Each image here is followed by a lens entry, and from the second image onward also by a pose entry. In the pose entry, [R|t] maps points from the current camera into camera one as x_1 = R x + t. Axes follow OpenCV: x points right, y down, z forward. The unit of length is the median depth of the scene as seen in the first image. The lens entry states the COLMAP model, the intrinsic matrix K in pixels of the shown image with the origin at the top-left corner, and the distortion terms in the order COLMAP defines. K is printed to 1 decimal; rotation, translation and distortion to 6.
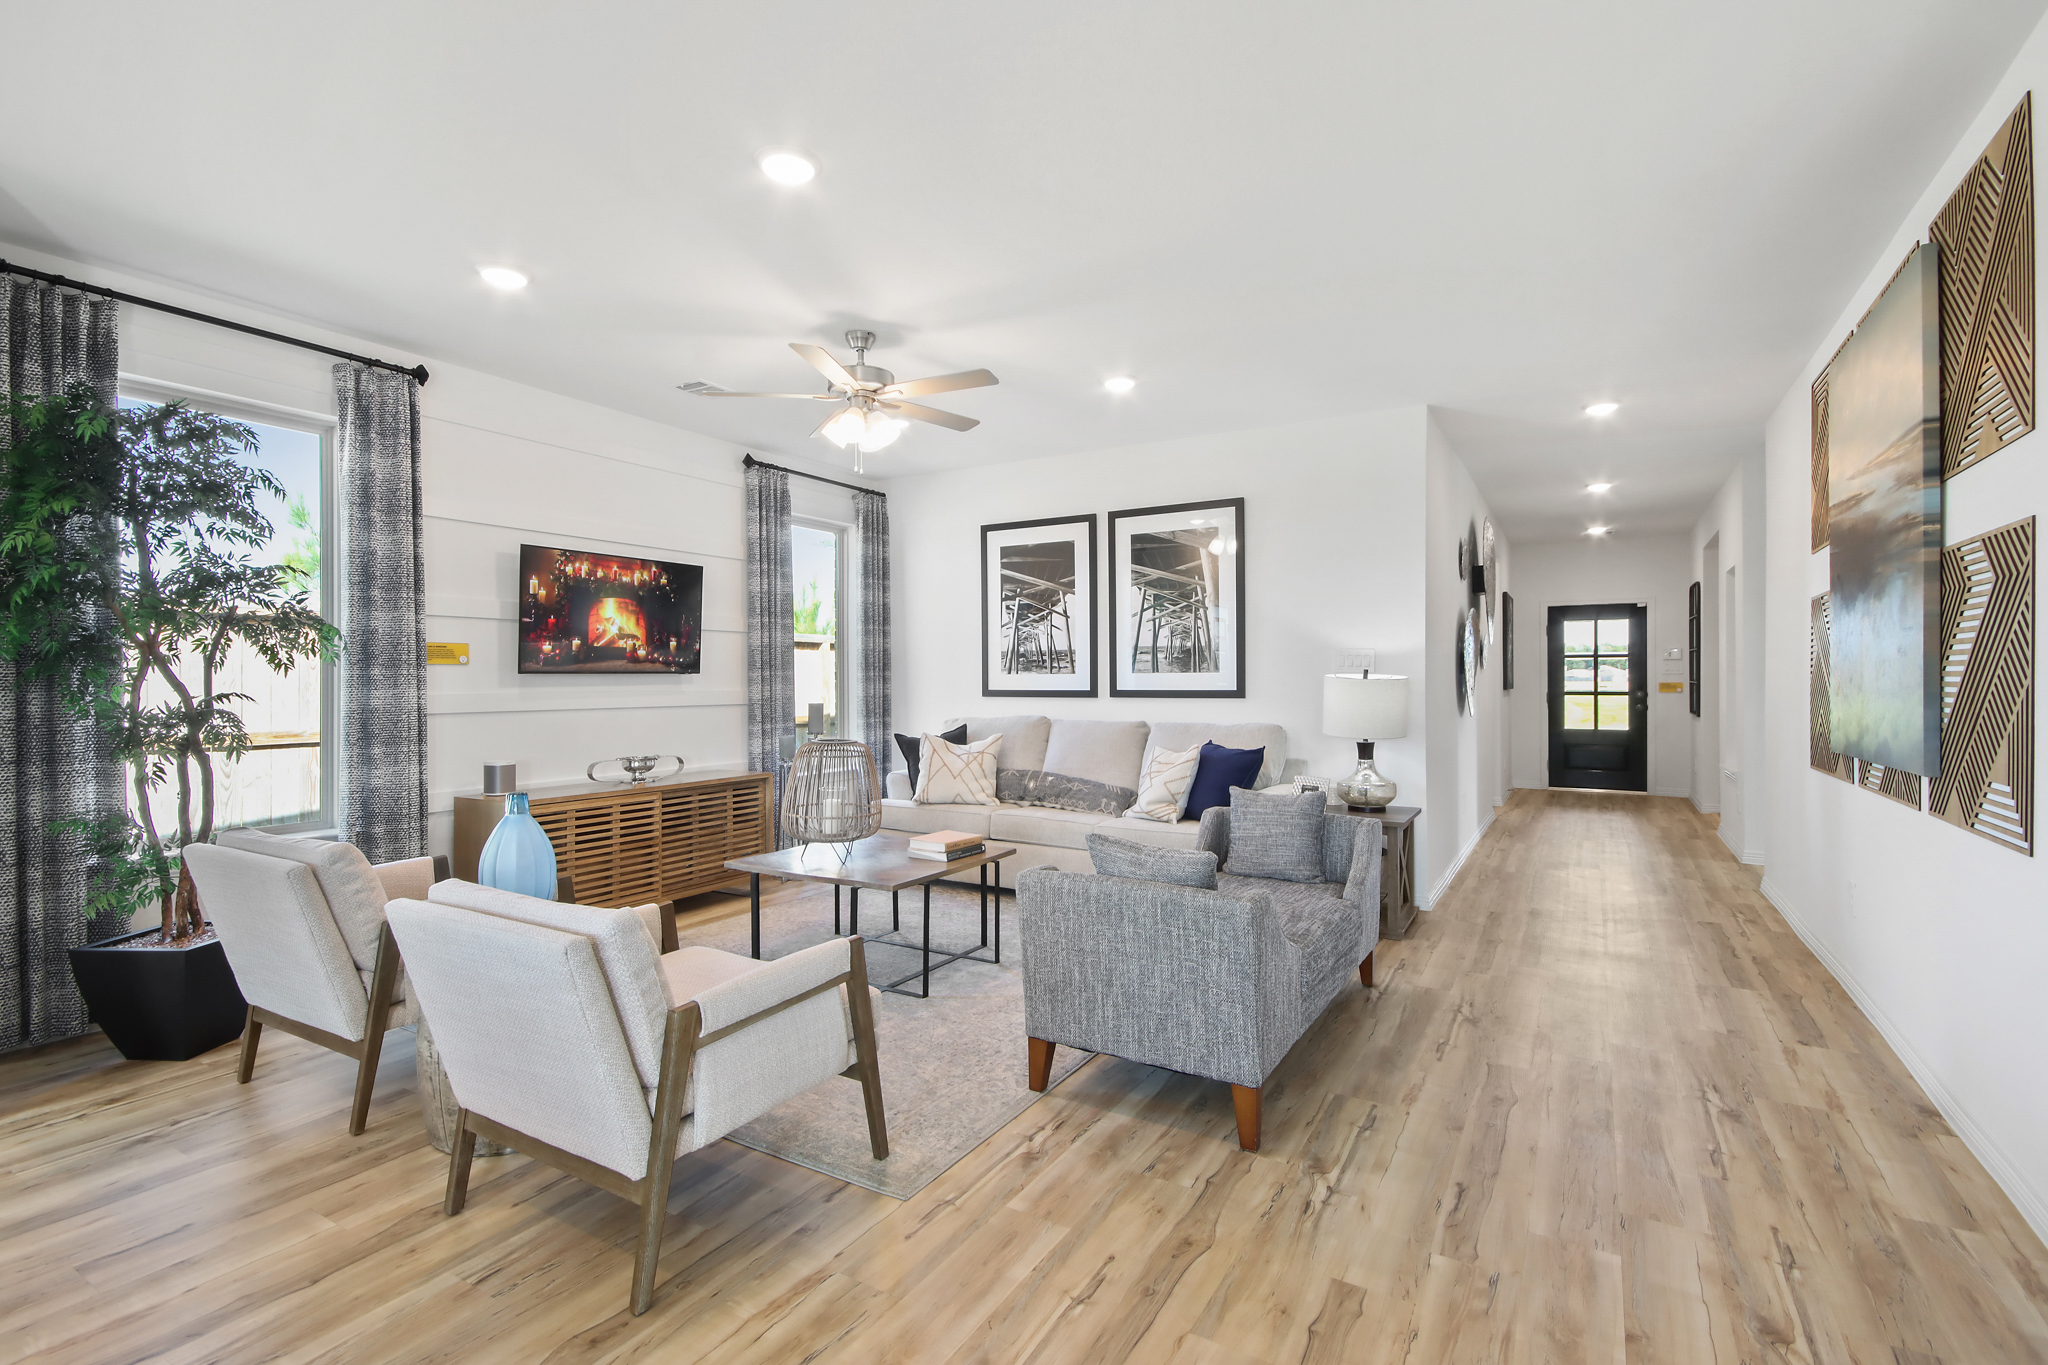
lens RADIAL K [[946.1, 0, 1025.1], [0, 946.1, 681.0], [0, 0, 1]] dist [0.000866, 0.000074]
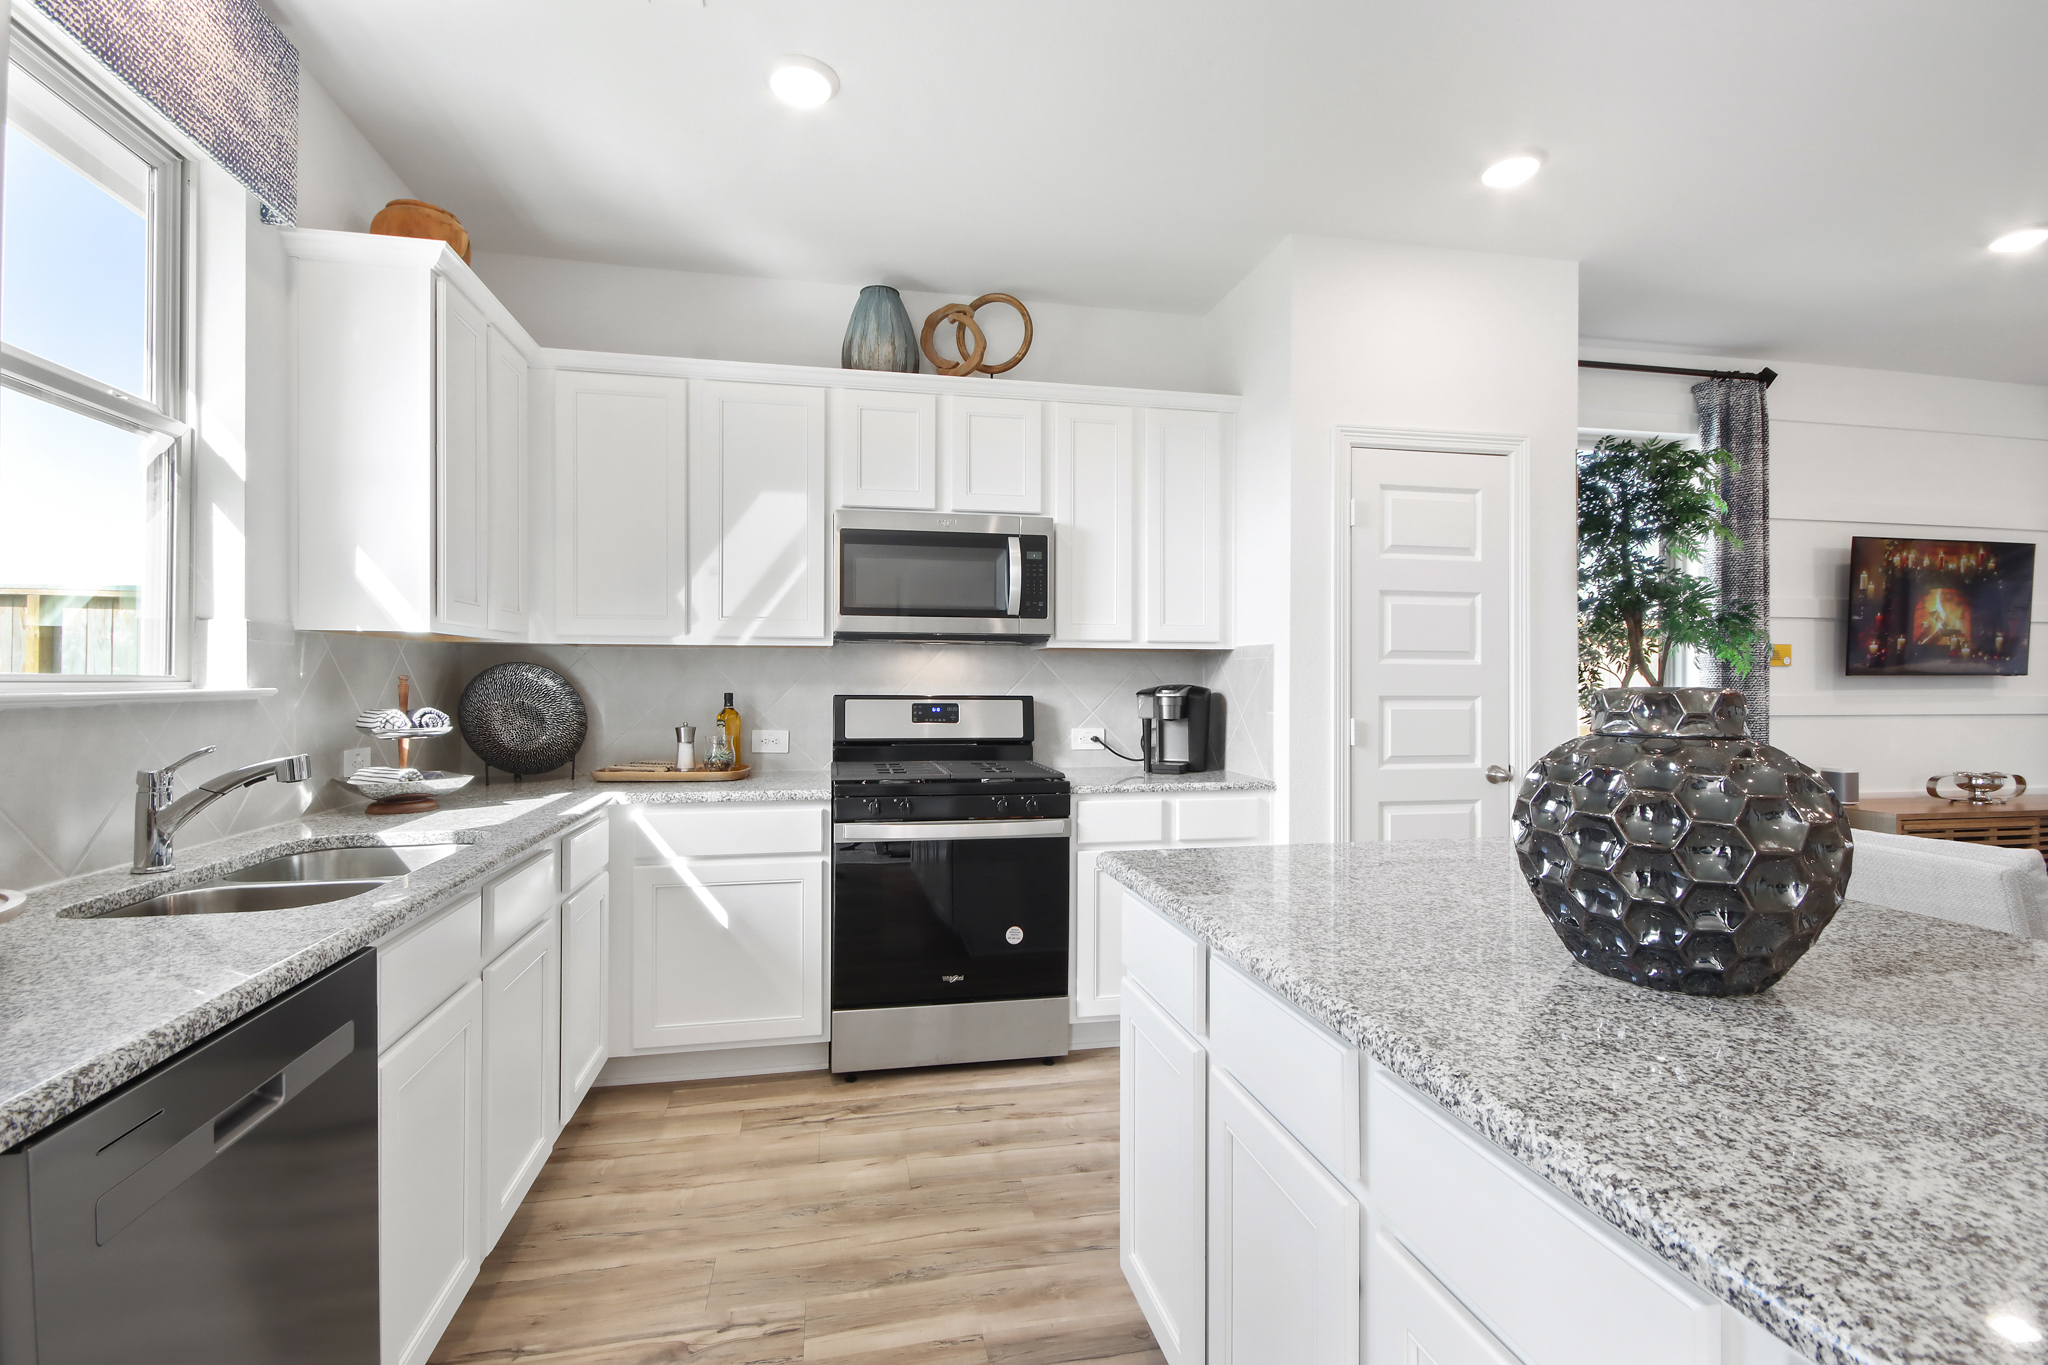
lens RADIAL K [[946.1, 0, 1025.3], [0, 946.1, 680.1], [0, 0, 1]] dist [0.000866, 0.000074]
pose [[0.675505, 0.003258, -0.737348, -0.368023], [-0.004435, 0.999990, 0.000356, -0.000060], [0.737342, 0.003030, 0.675513, -0.217162]]
